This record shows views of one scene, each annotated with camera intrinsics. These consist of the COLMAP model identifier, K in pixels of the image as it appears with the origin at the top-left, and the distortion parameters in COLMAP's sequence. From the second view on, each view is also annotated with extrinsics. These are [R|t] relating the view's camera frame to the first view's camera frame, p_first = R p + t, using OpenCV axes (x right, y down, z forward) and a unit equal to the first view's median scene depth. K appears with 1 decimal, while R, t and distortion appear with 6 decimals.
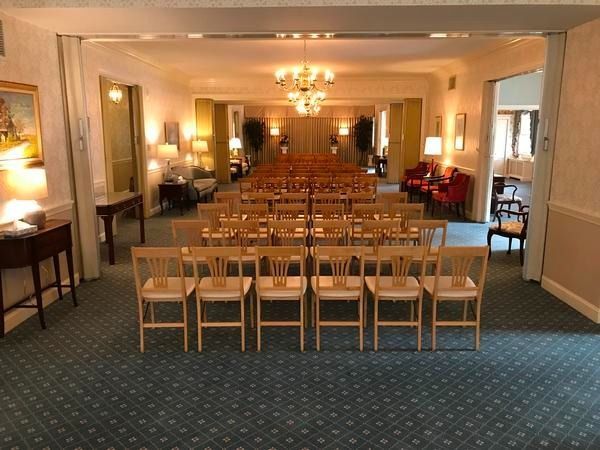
lens RADIAL K [[502.5, 0, 300.0], [0, 502.5, 225.0], [0, 0, 1]] dist [-0.000771, 0.002920]
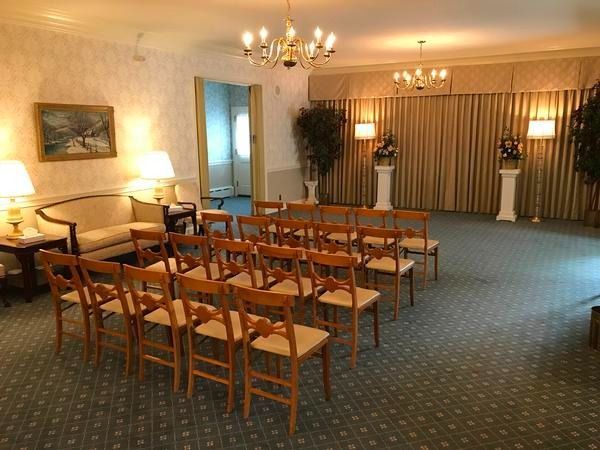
lens RADIAL K [[502.5, 0, 300.0], [0, 502.5, 225.0], [0, 0, 1]] dist [-0.000771, 0.002920]
pose [[0.851787, 0.089863, -0.516124, 0.133729], [-0.088180, 0.995716, 0.027837, -0.110382], [0.516415, 0.021801, 0.856061, 0.596081]]
